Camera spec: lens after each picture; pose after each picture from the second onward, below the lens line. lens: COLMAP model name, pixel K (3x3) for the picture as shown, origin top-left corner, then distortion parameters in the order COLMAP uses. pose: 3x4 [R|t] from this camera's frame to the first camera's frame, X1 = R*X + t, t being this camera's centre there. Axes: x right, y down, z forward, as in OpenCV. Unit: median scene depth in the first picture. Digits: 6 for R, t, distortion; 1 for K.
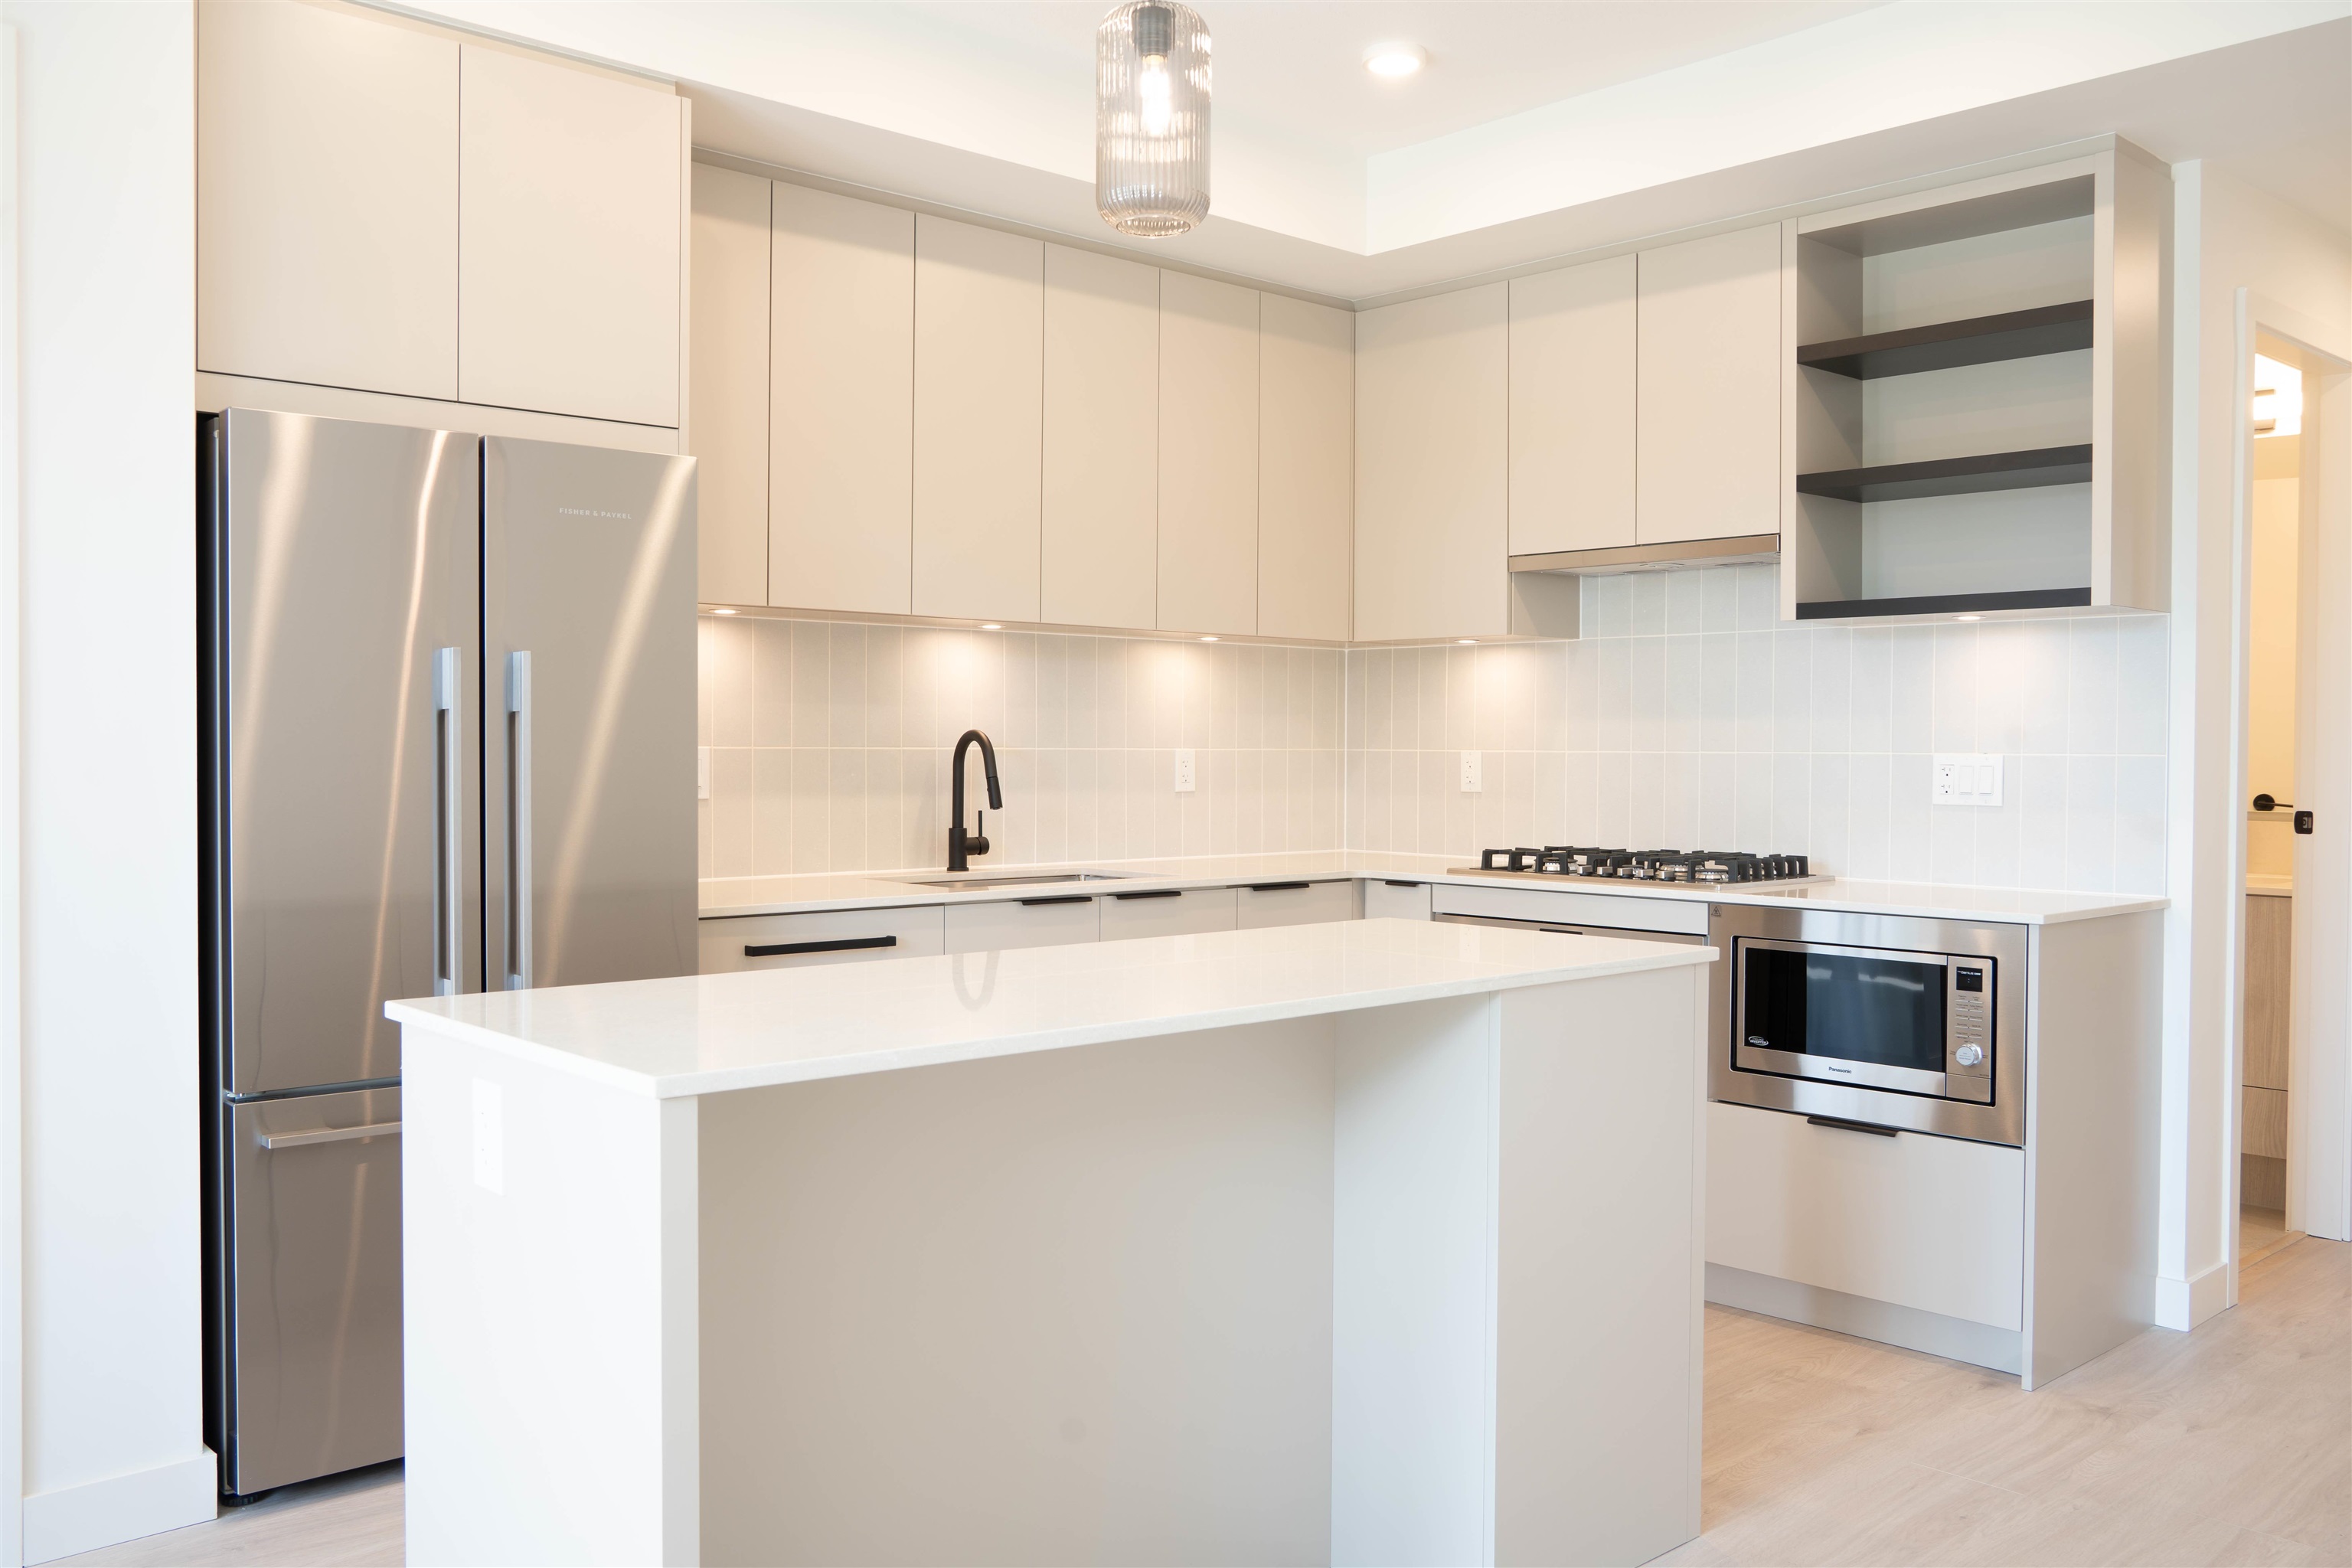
lens RADIAL K [[1917.5, 0, 1169.1], [0, 1917.5, 772.9], [0, 0, 1]] dist [-0.056211, 0.054966]
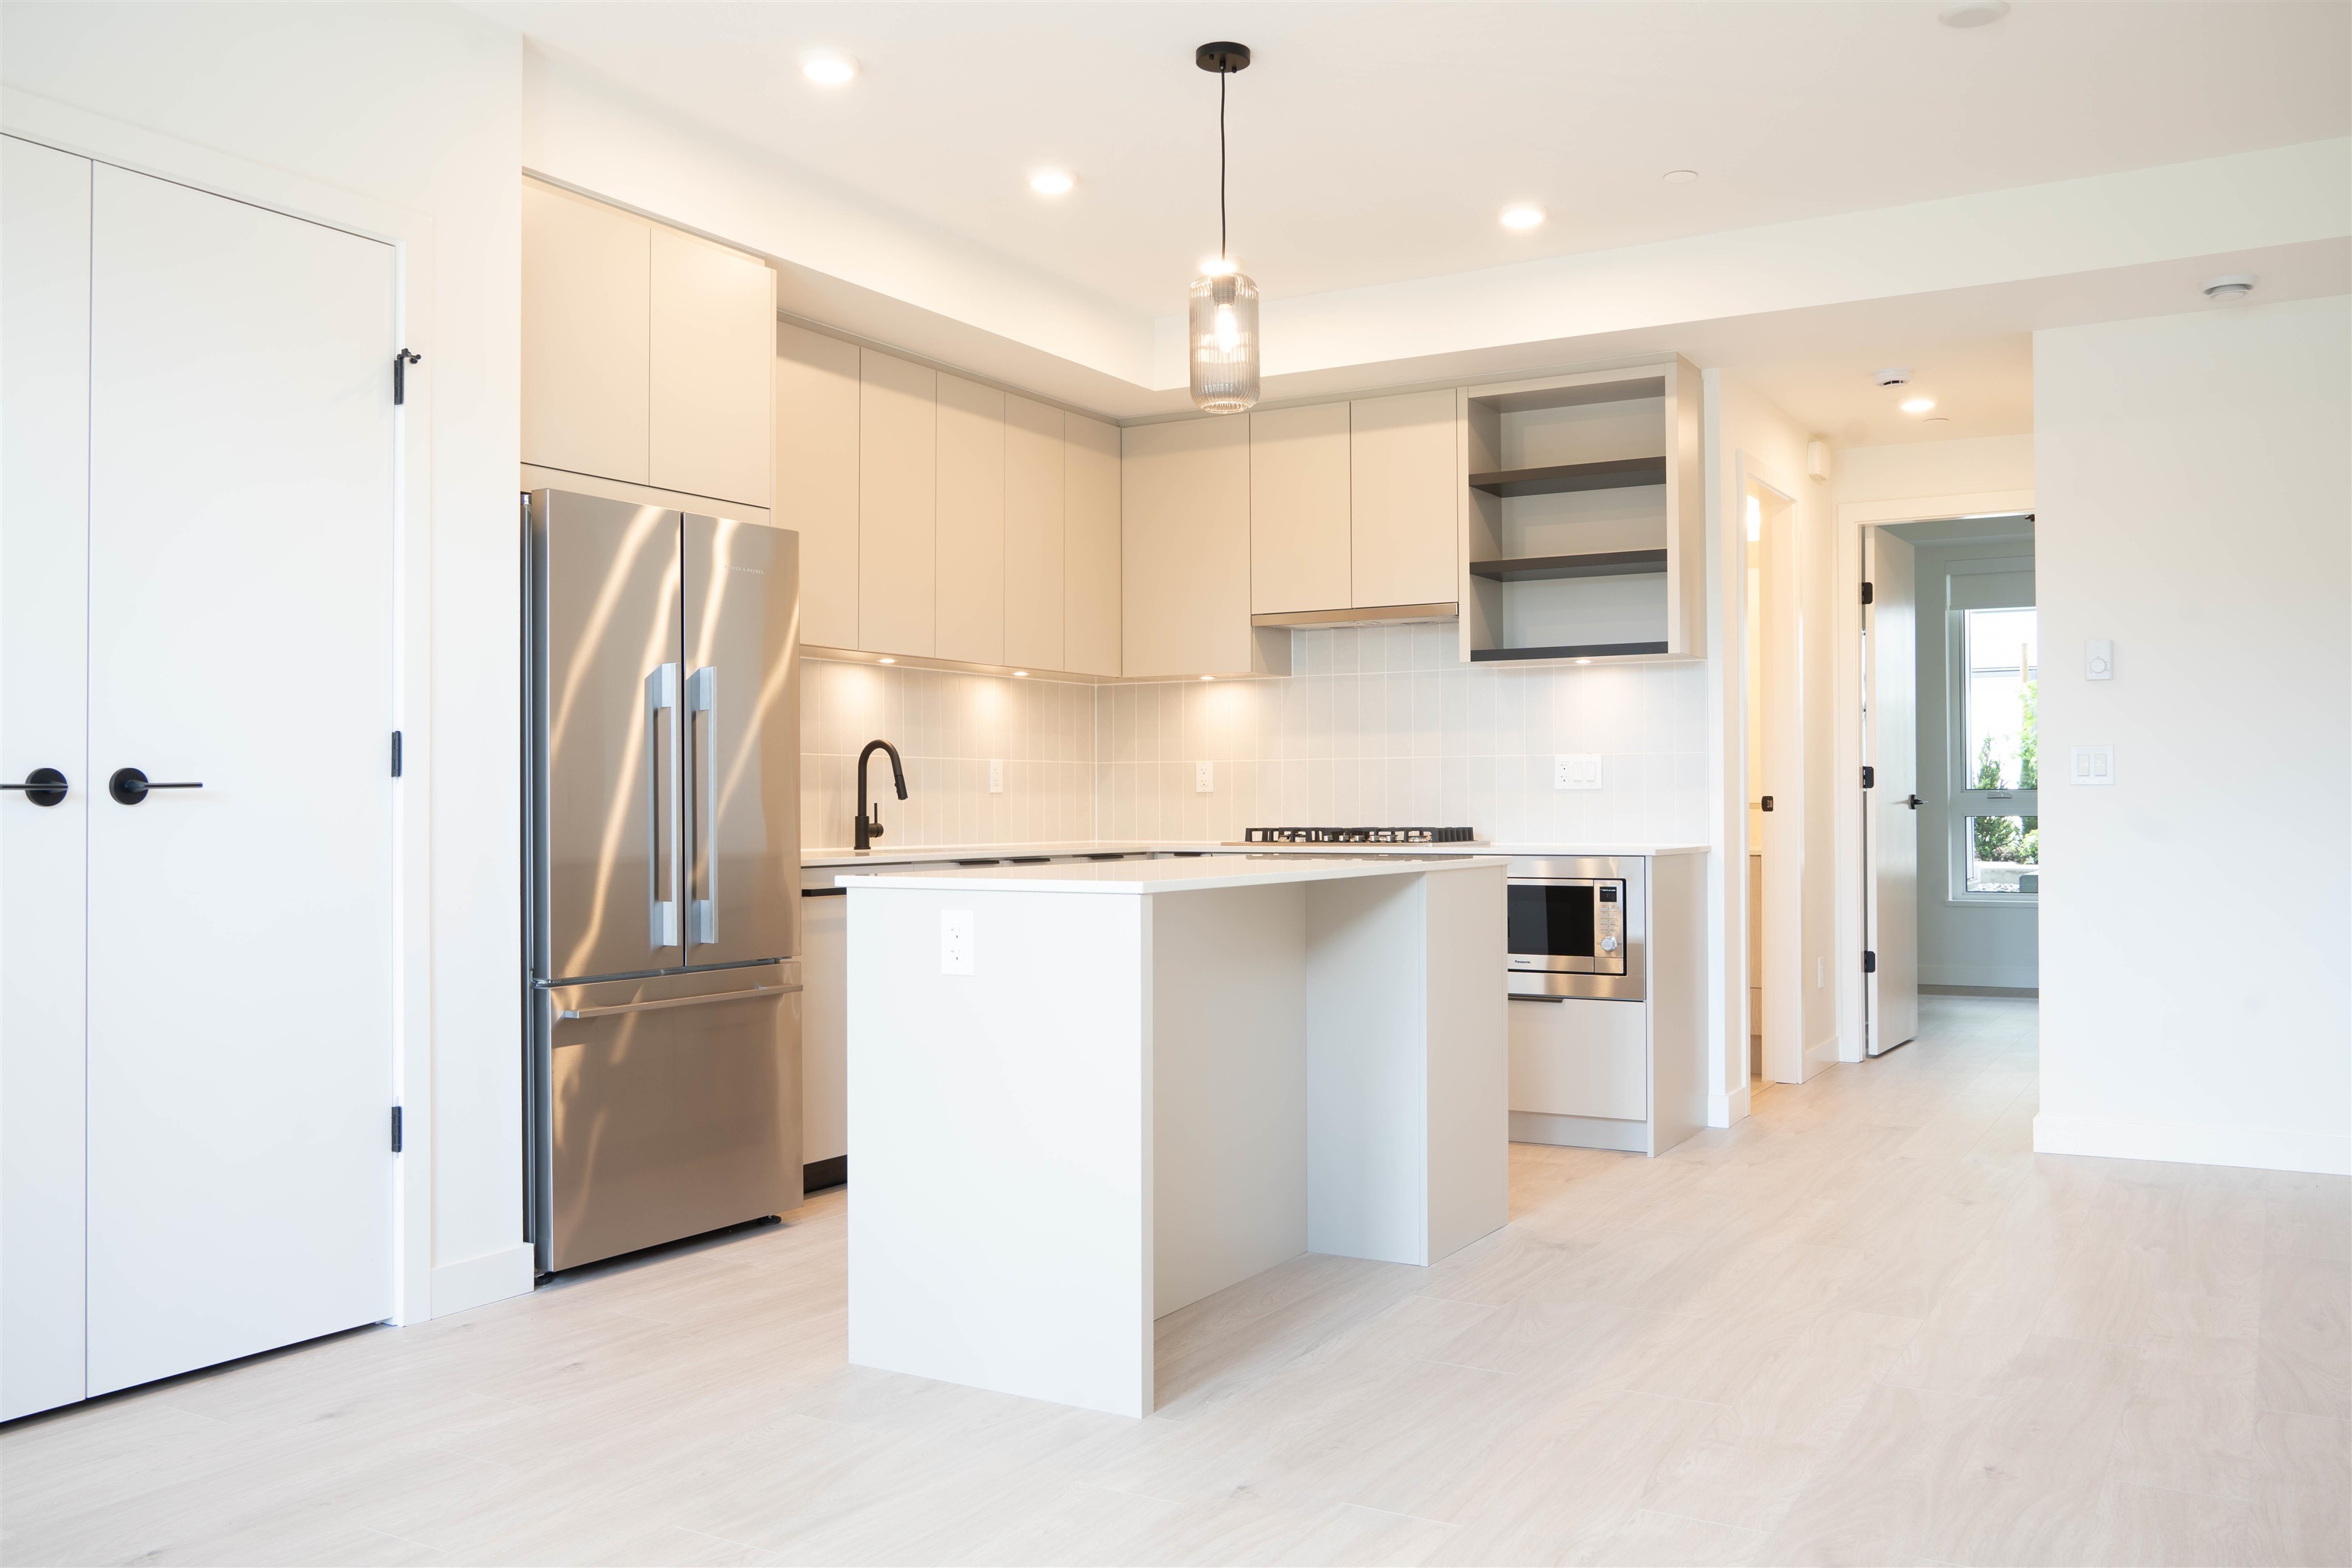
lens RADIAL K [[1917.5, 0, 1169.1], [0, 1917.5, 772.9], [0, 0, 1]] dist [-0.056211, 0.054966]
pose [[0.955211, -0.003597, 0.295903, -0.311051], [0.012915, 0.999480, -0.029540, 0.042782], [-0.295643, 0.032038, 0.954761, -0.310162]]
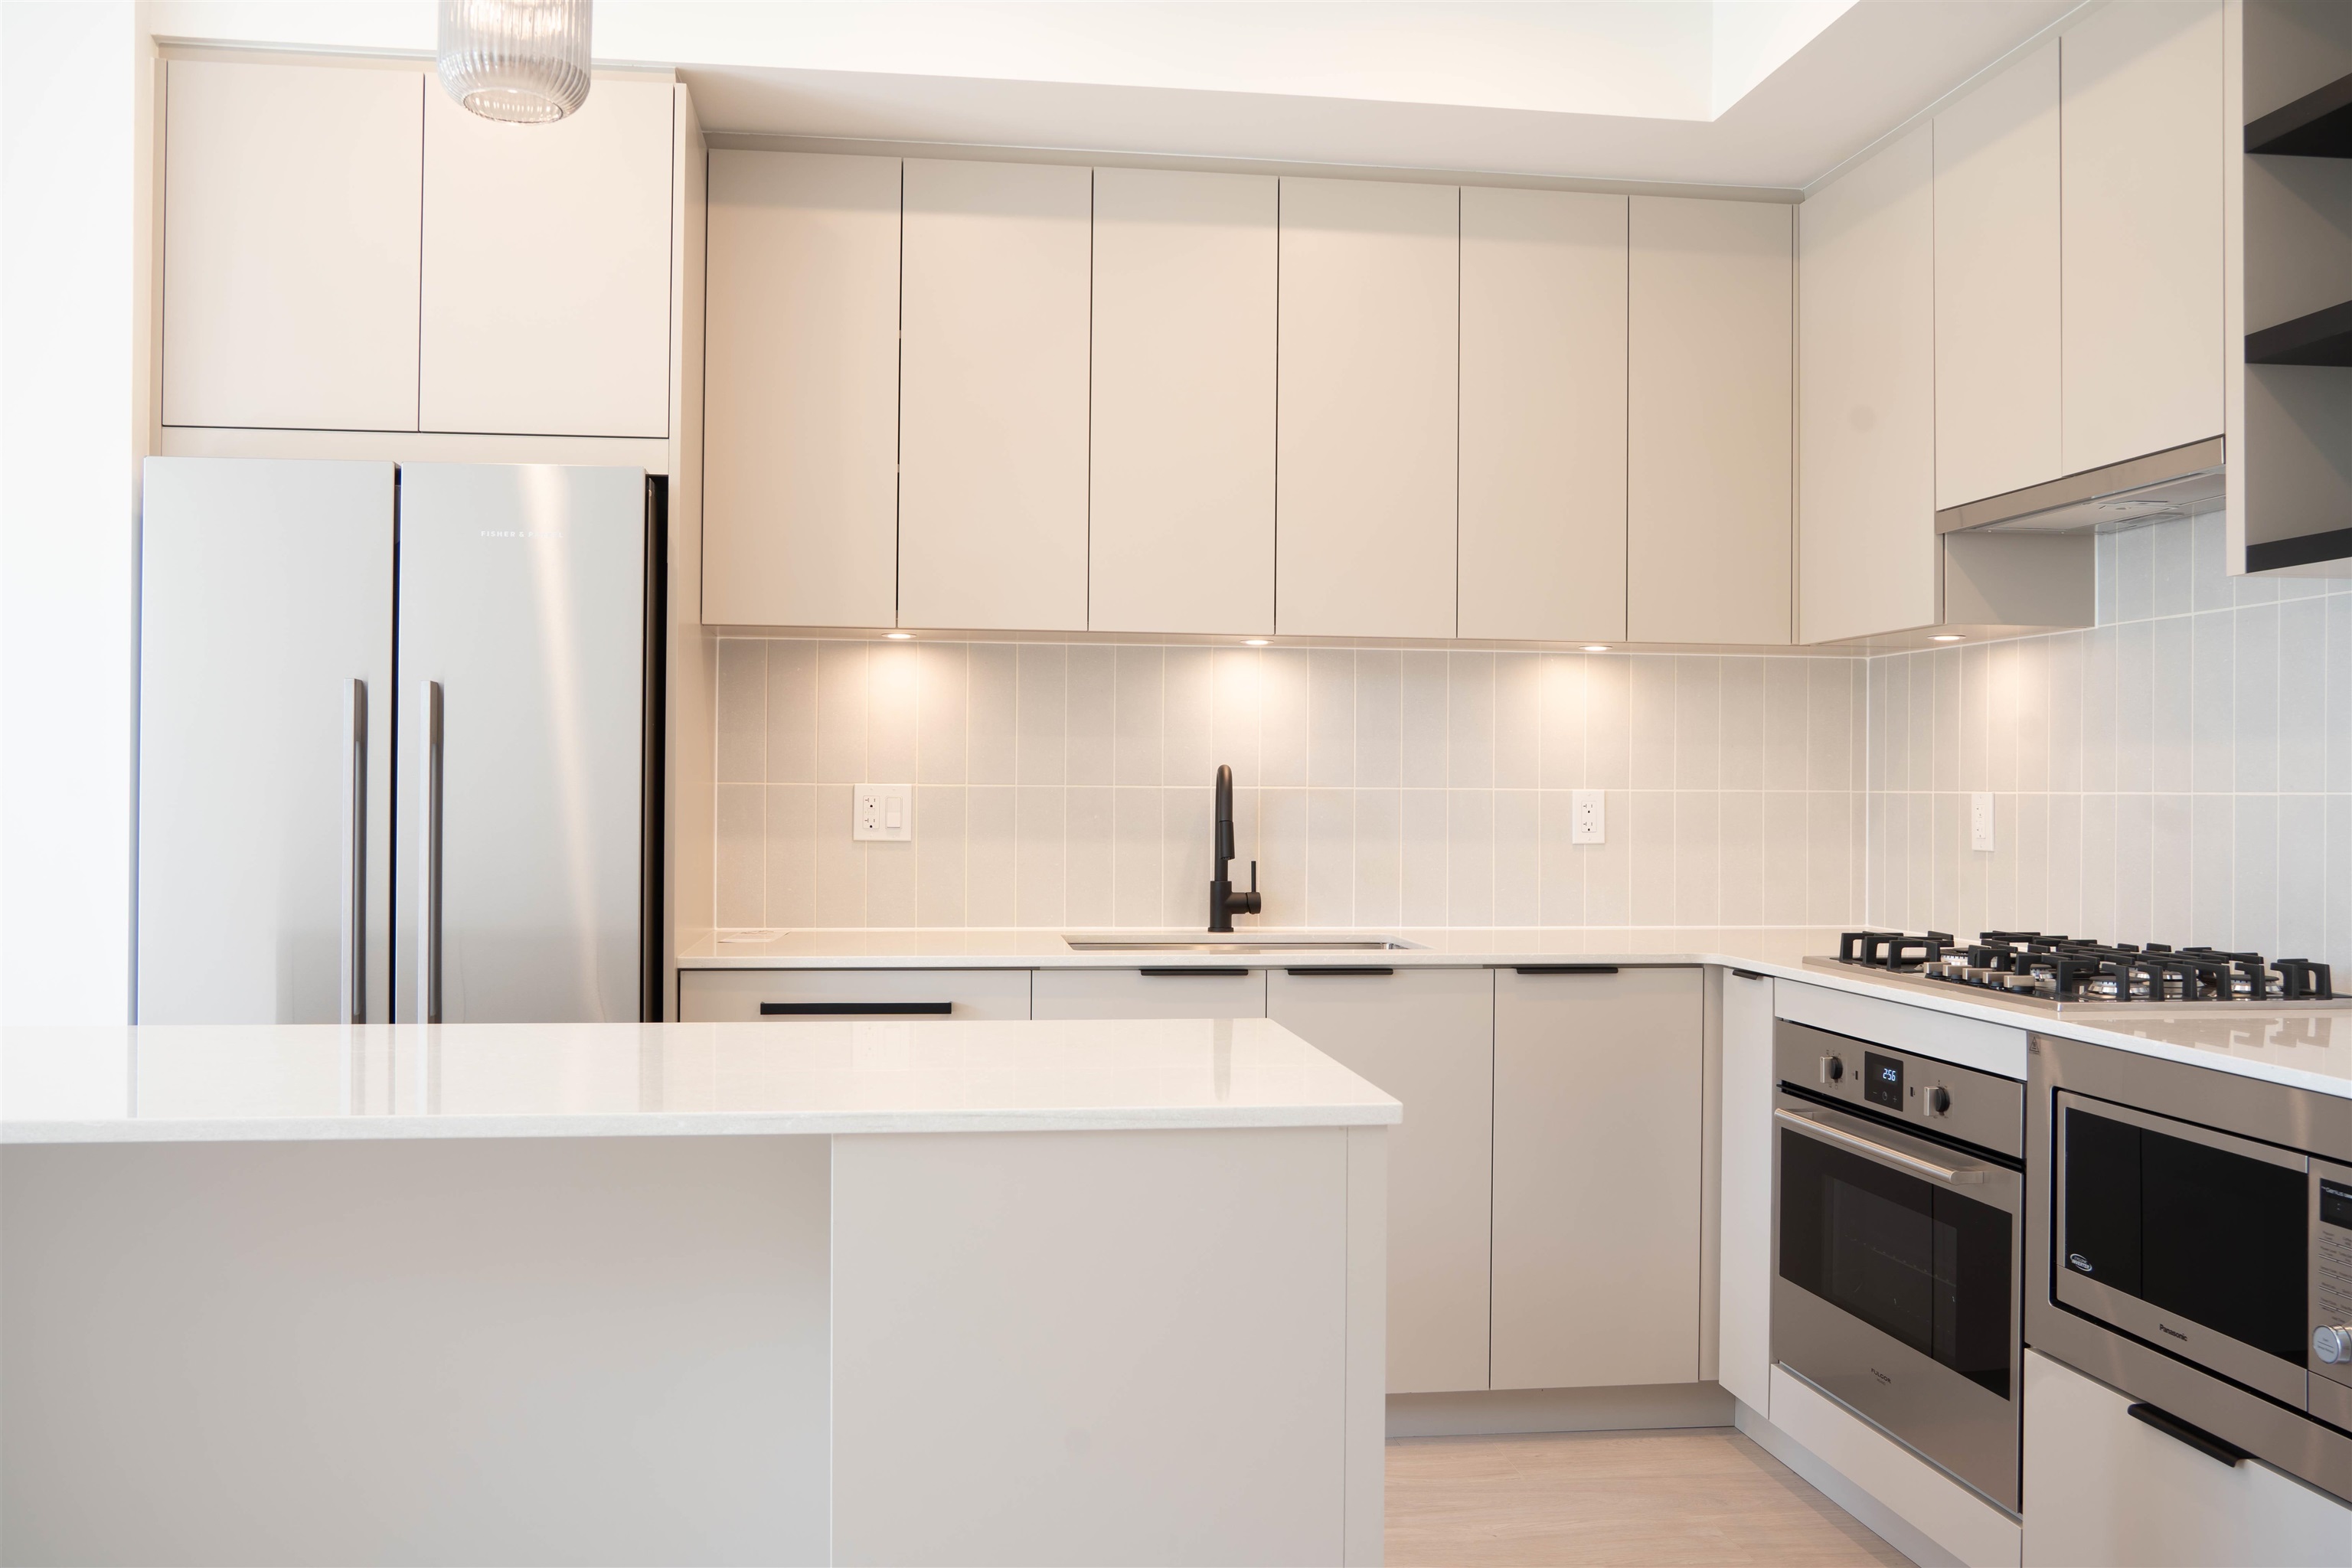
lens RADIAL K [[1935.0, 0, 1175.1], [0, 1935.0, 774.7], [0, 0, 1]] dist [-0.054524, 0.052495]
pose [[0.824563, -0.003888, -0.565756, 0.378405], [-0.010498, 0.999699, -0.022170, 0.000913], [0.565672, 0.024220, 0.824274, 0.296910]]
